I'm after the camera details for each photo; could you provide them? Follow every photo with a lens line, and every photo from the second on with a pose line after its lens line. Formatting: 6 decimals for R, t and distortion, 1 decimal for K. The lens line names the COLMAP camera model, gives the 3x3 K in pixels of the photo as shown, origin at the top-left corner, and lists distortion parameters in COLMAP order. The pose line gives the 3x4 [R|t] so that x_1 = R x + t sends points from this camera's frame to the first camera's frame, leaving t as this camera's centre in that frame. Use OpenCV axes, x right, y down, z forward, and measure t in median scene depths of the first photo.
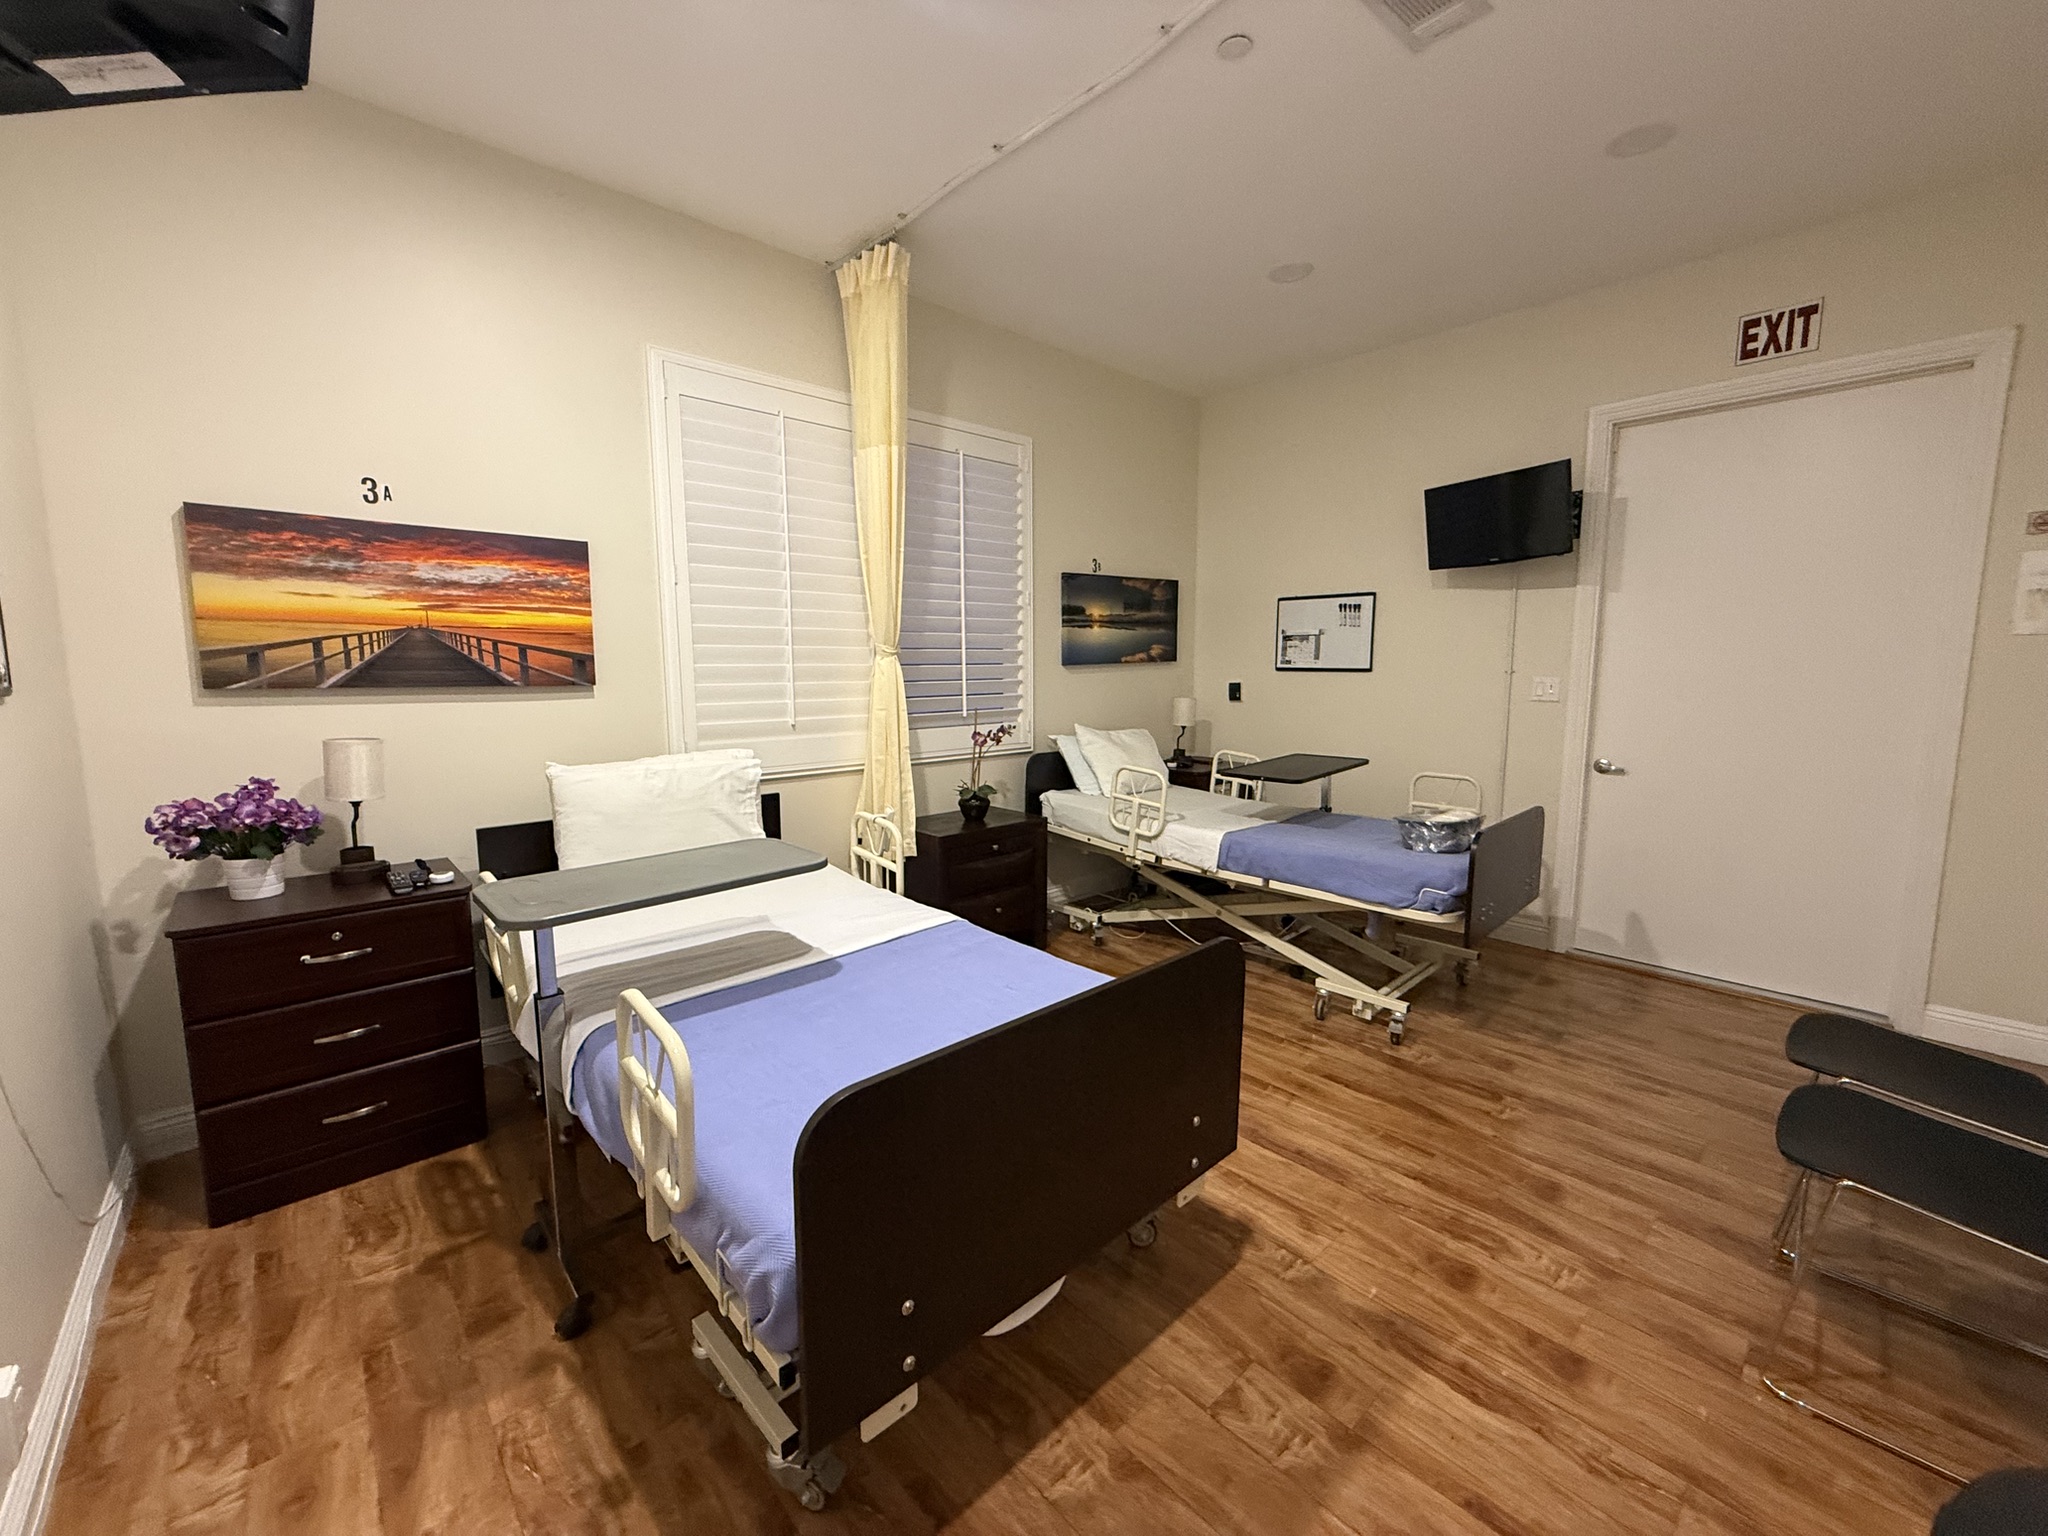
lens RADIAL K [[765.2, 0, 982.0], [0, 765.2, 760.5], [0, 0, 1]] dist [0.000386, 0.000136]
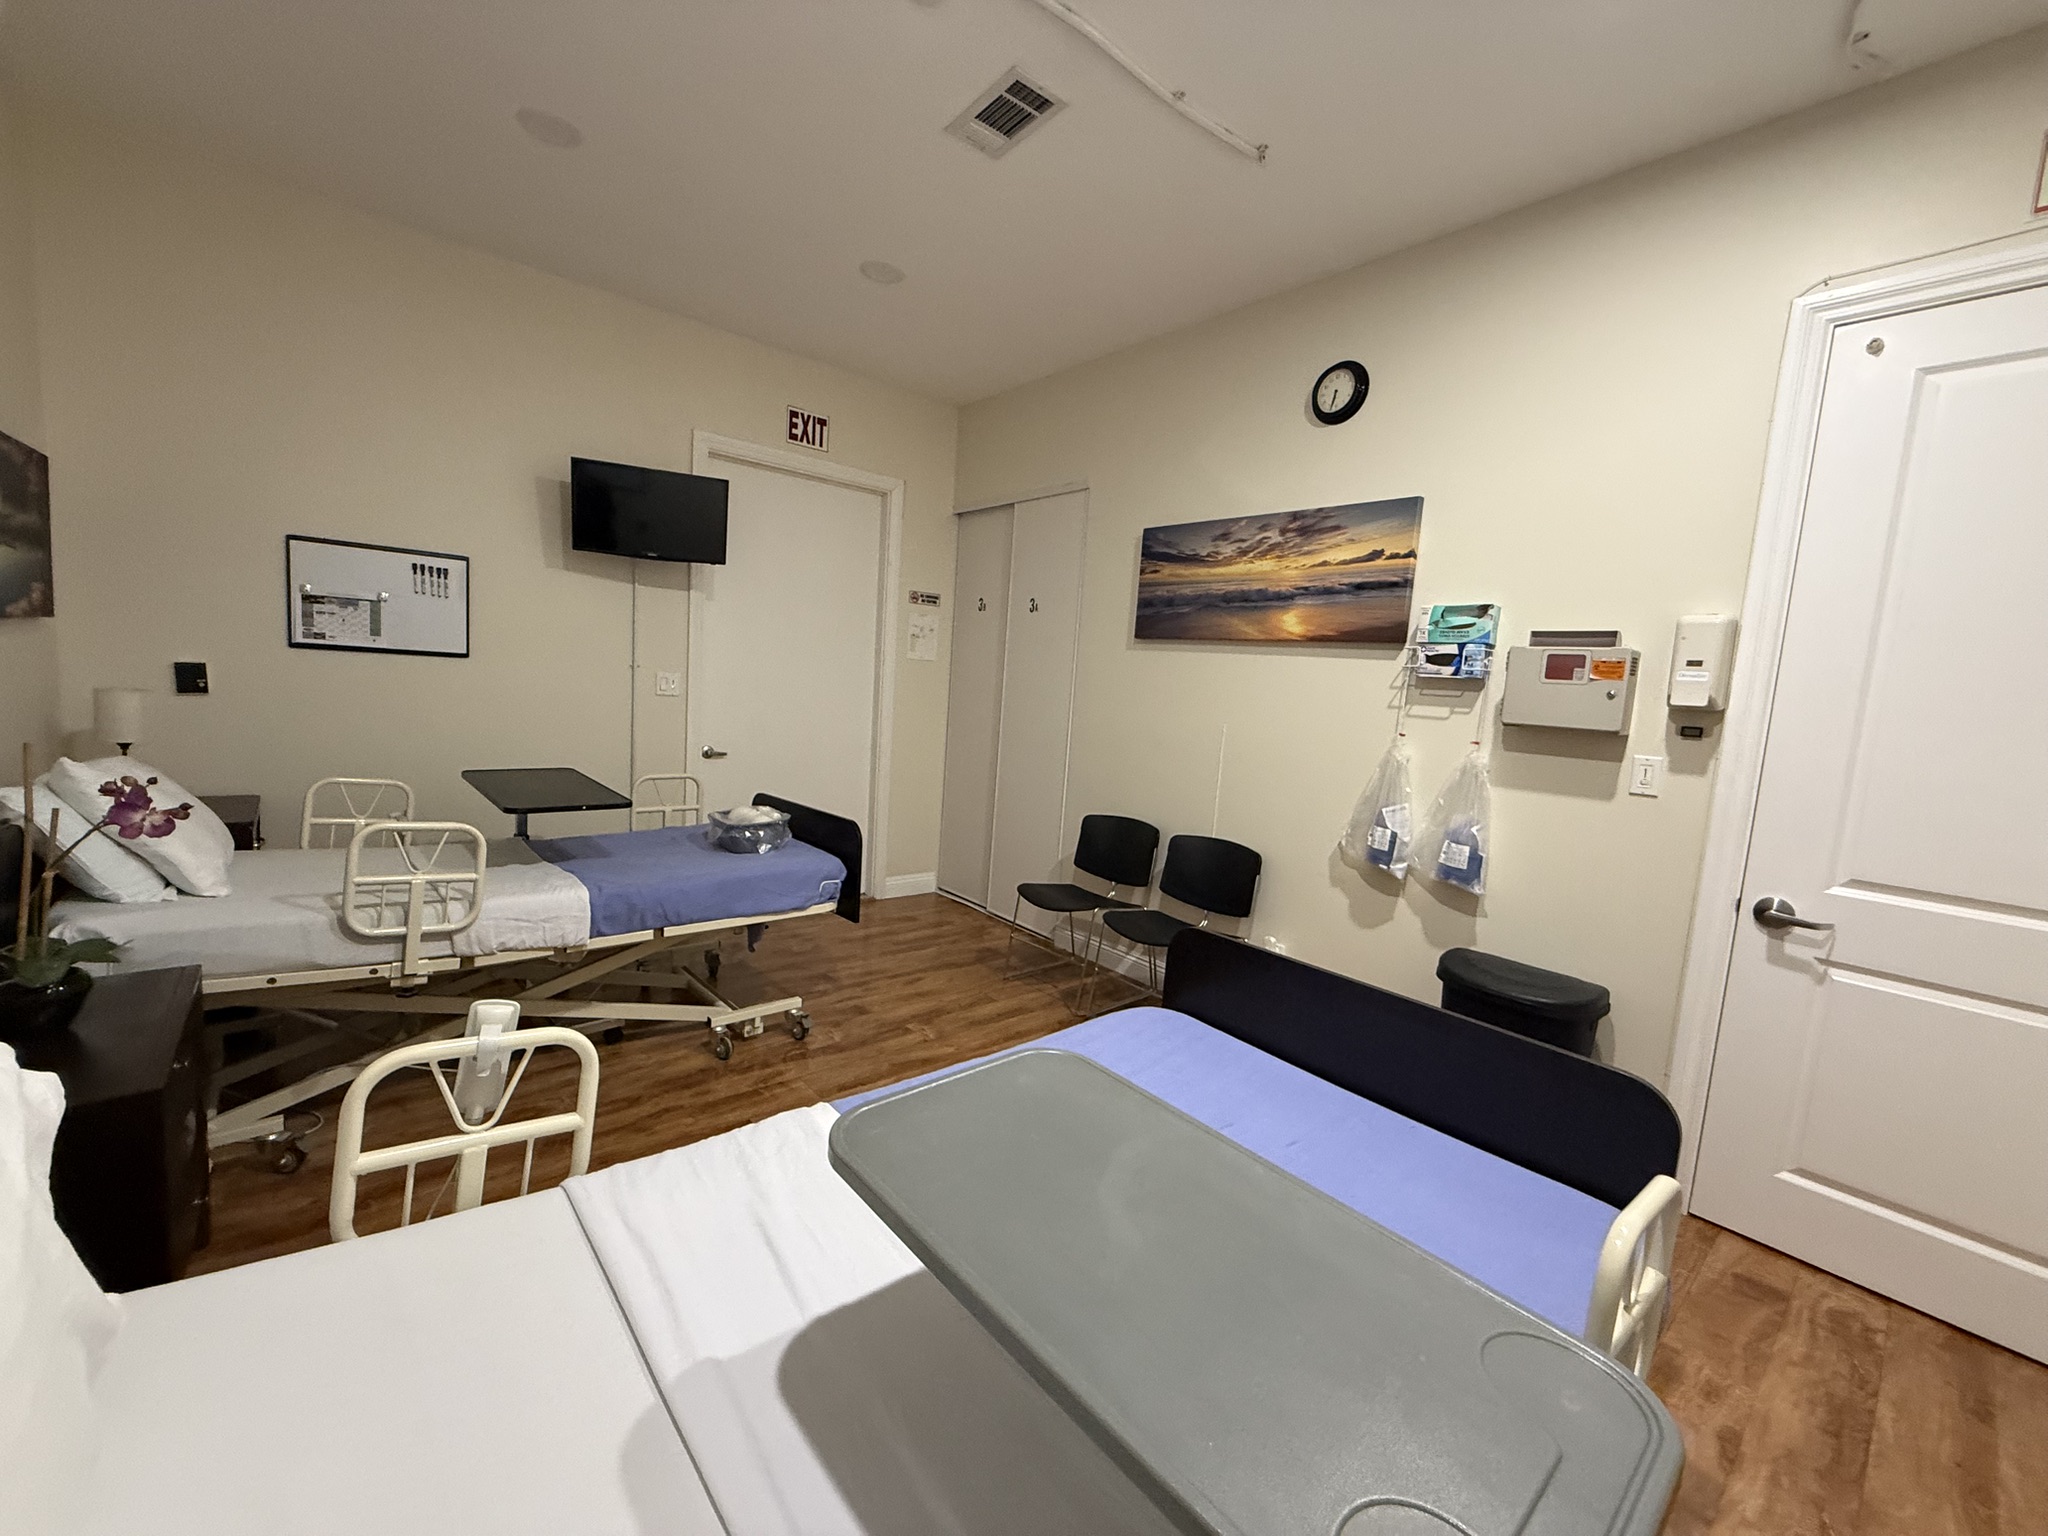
lens RADIAL K [[800.4, 0, 1014.8], [0, 800.4, 770.7], [0, 0, 1]] dist [-0.000391, 0.000399]
pose [[0.047765, -0.106558, 0.993158, -0.381308], [0.062298, 0.992675, 0.103510, -0.064960], [-0.996914, 0.056928, 0.054054, 0.511439]]
